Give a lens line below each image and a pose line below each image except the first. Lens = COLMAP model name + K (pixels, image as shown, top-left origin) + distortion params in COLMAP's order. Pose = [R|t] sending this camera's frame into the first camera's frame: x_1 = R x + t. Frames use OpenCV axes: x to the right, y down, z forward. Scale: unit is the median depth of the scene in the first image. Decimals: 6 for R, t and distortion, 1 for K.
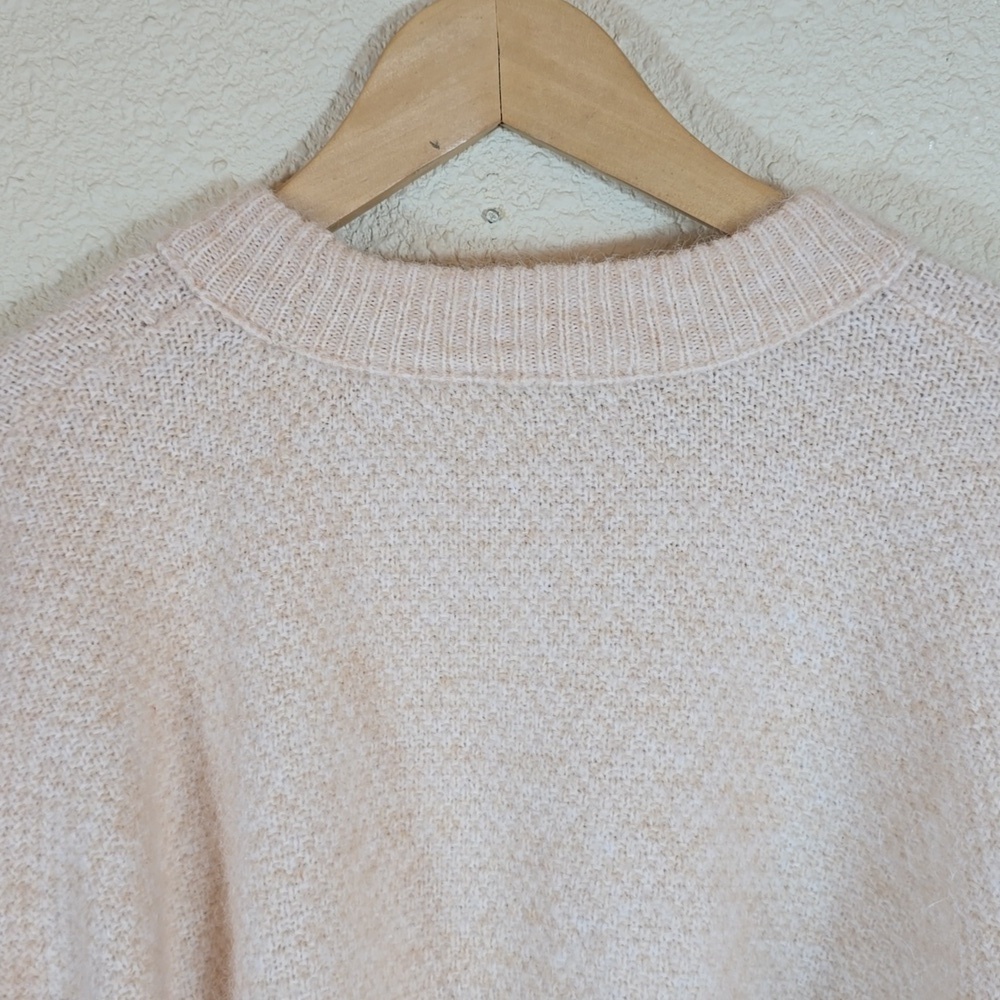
lens RADIAL K [[1395.4, 0, 500.0], [0, 1395.4, 500.0], [0, 0, 1]] dist [0.192816, -0.643306]
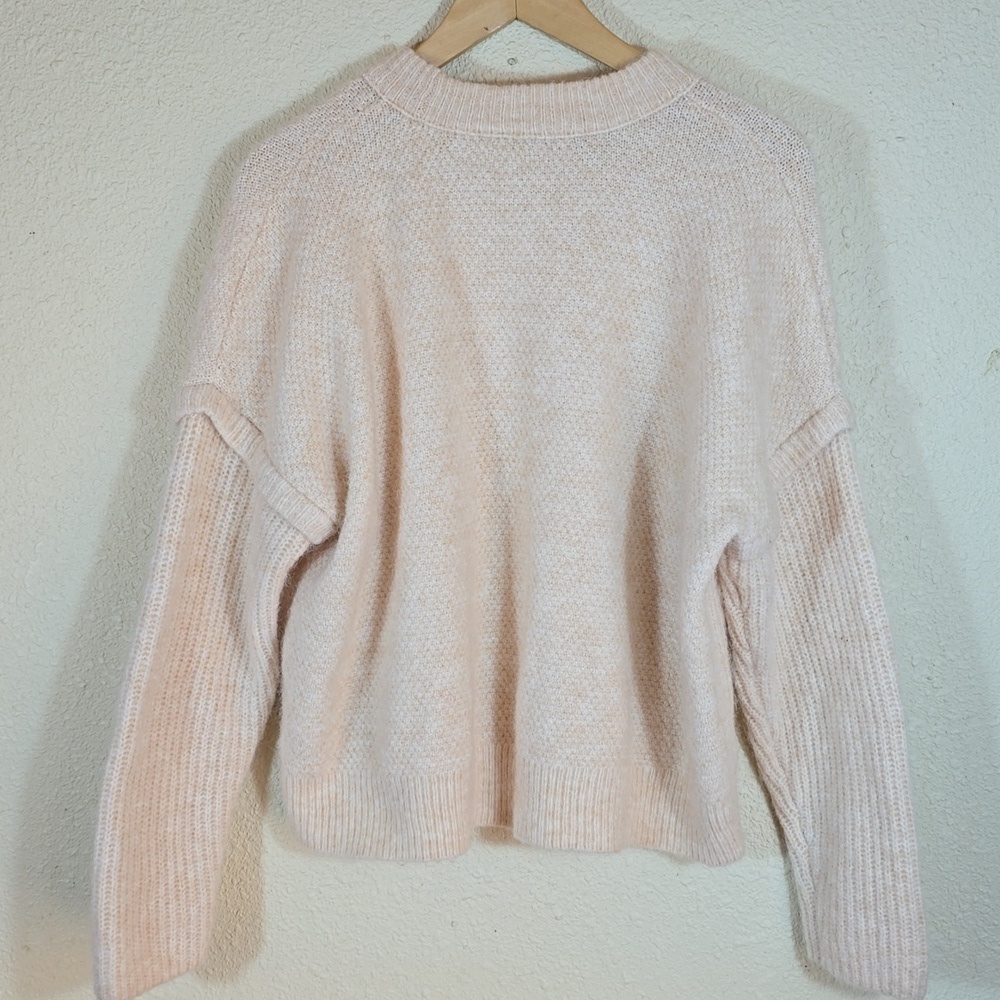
lens RADIAL K [[1414.9, 0, 500.0], [0, 1414.9, 500.0], [0, 0, 1]] dist [0.254321, -1.073476]
pose [[0.999719, 0.010131, -0.021415, 0.032389], [-0.008045, 0.995414, 0.095326, 0.278487], [0.022282, -0.095127, 0.995216, -1.358112]]
